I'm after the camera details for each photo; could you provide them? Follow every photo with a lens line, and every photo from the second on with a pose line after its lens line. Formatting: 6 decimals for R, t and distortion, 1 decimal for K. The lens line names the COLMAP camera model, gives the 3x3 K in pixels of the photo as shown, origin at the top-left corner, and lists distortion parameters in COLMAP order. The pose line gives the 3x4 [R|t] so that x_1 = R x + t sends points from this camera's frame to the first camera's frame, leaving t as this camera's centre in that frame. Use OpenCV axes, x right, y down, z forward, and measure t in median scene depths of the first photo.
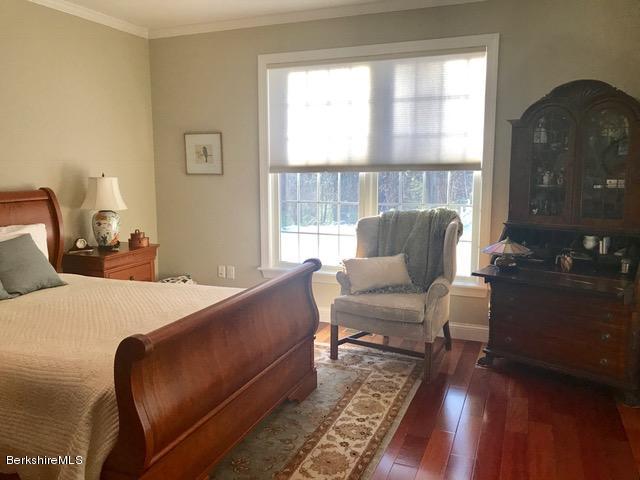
lens RADIAL K [[516.4, 0, 320.0], [0, 516.4, 240.0], [0, 0, 1]] dist [0.012015, 0.003169]
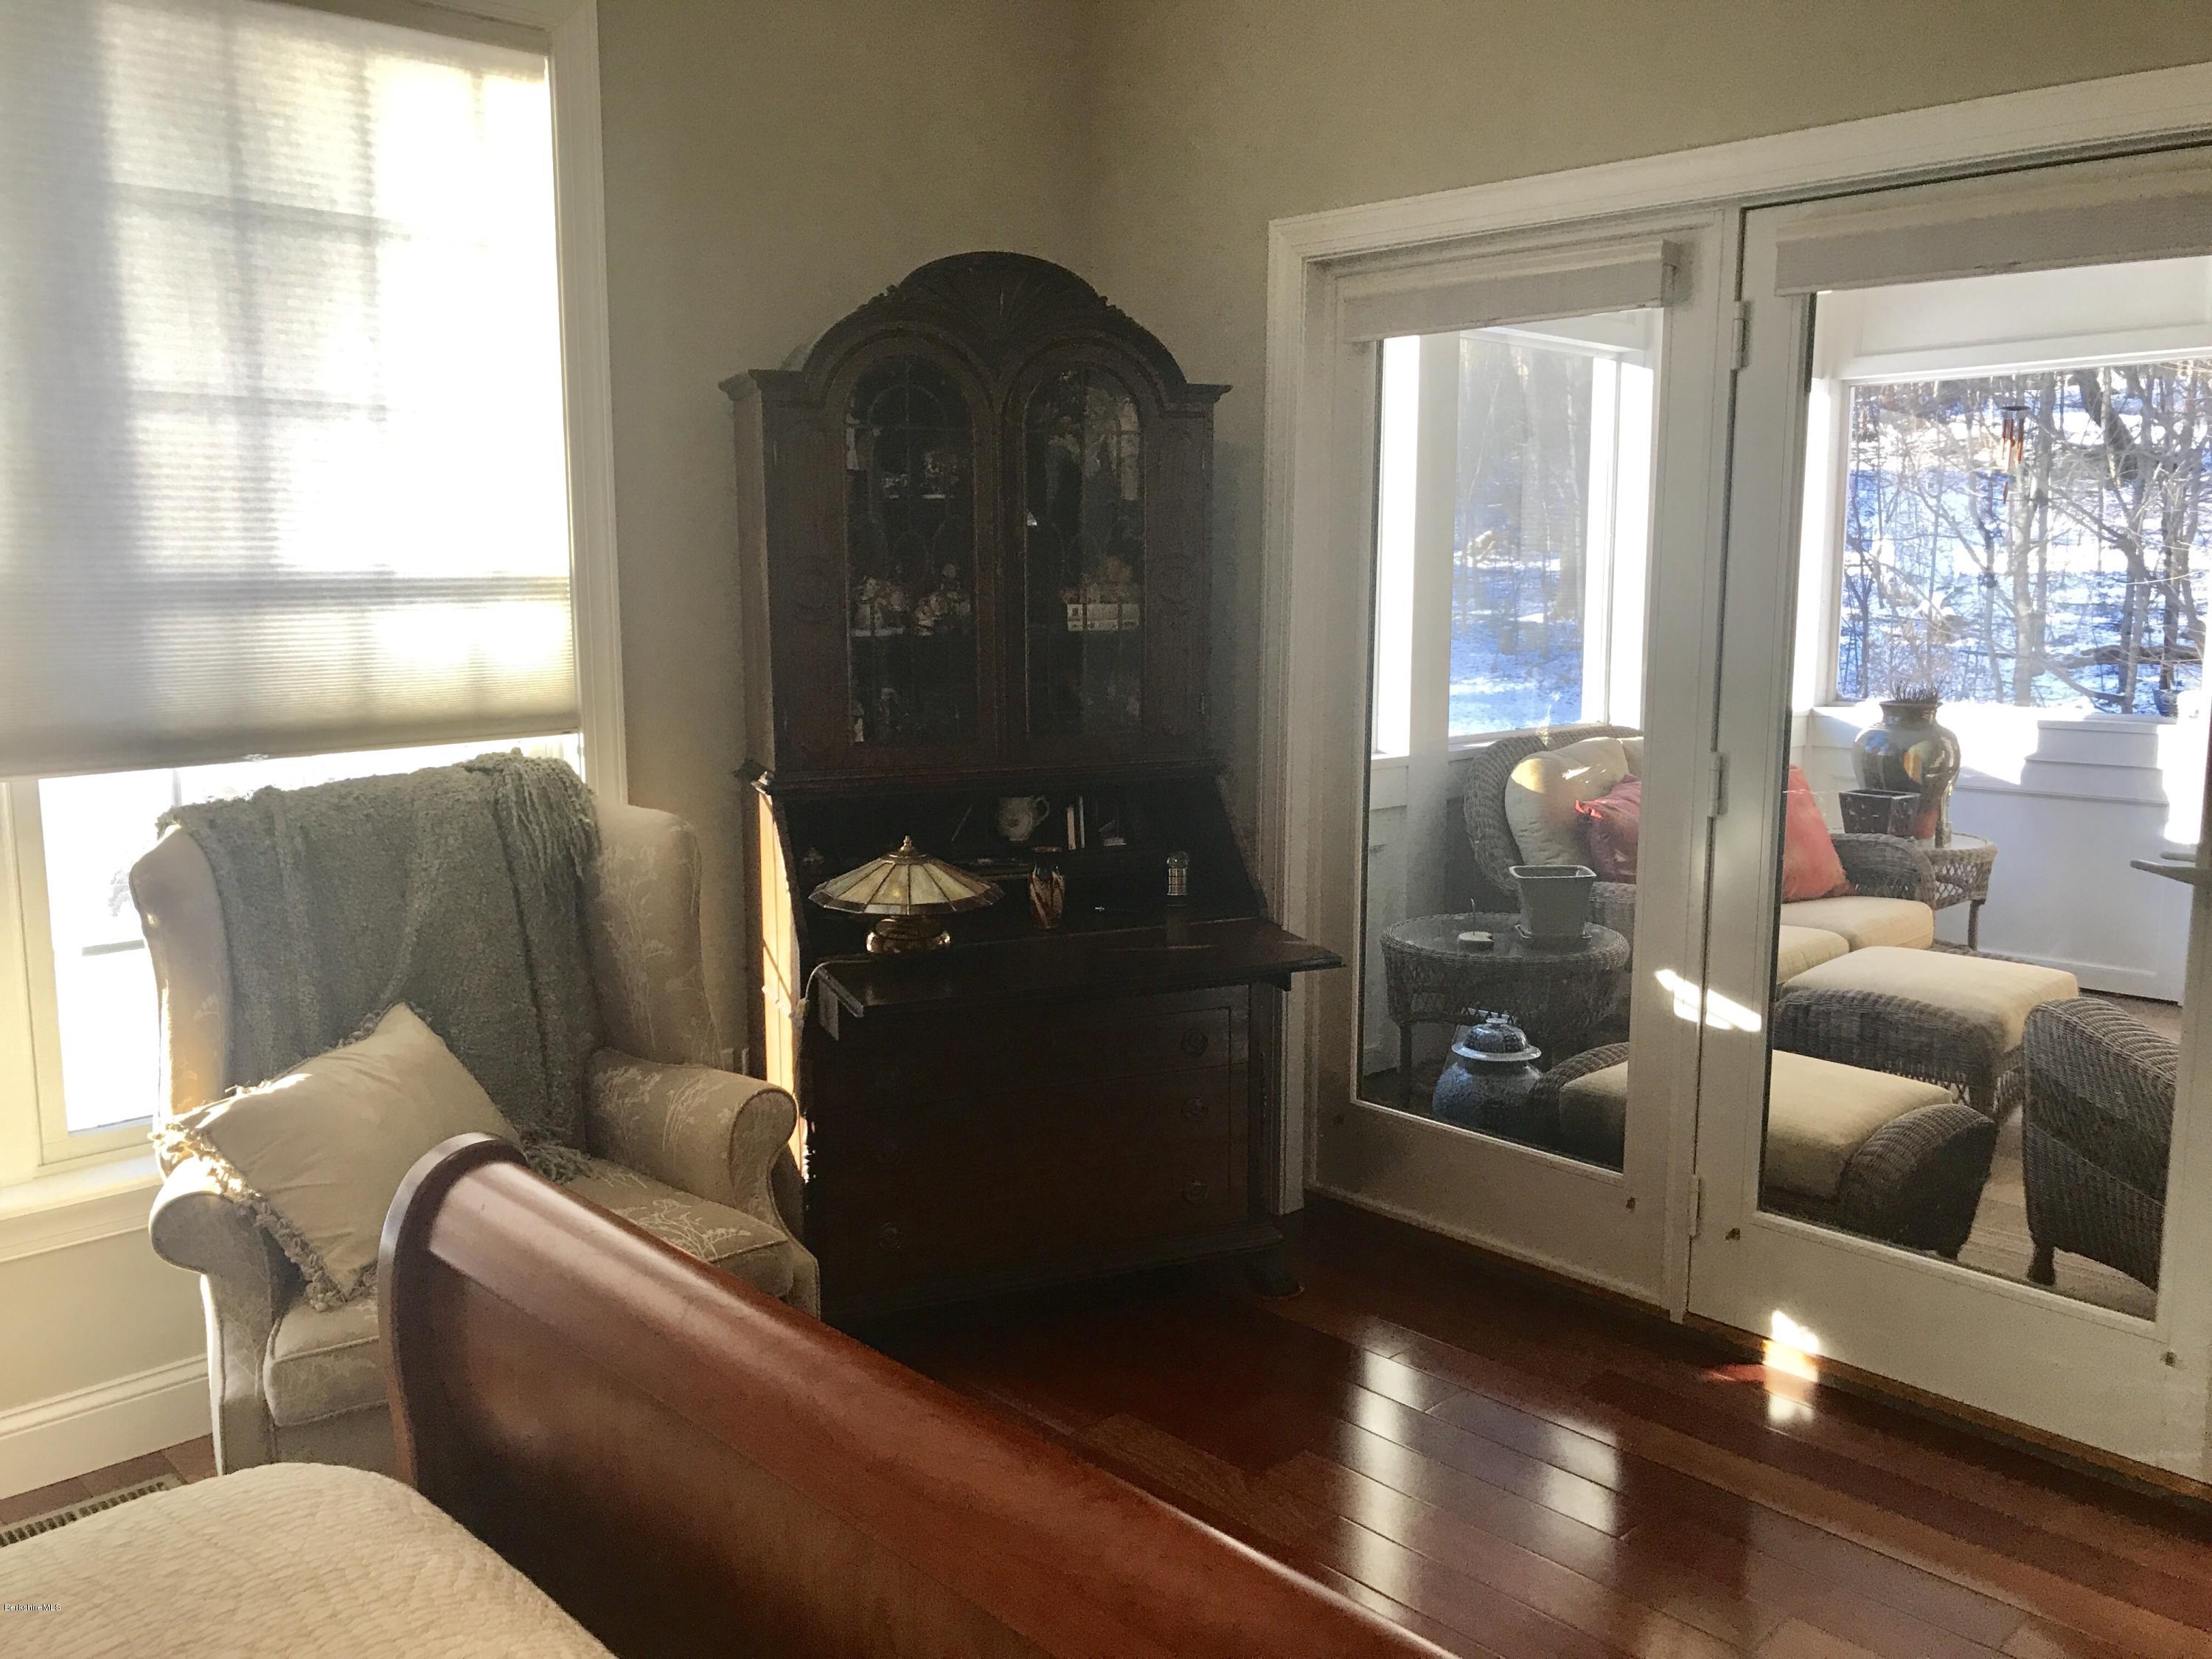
lens RADIAL K [[1784.9, 0, 1106.0], [0, 1784.9, 829.5], [0, 0, 1]] dist [0.012015, 0.003169]
pose [[0.396258, -0.139201, 0.907526, -0.341540], [0.132518, 0.986761, 0.093493, -0.069356], [-0.908525, 0.083216, 0.409459, 0.479053]]
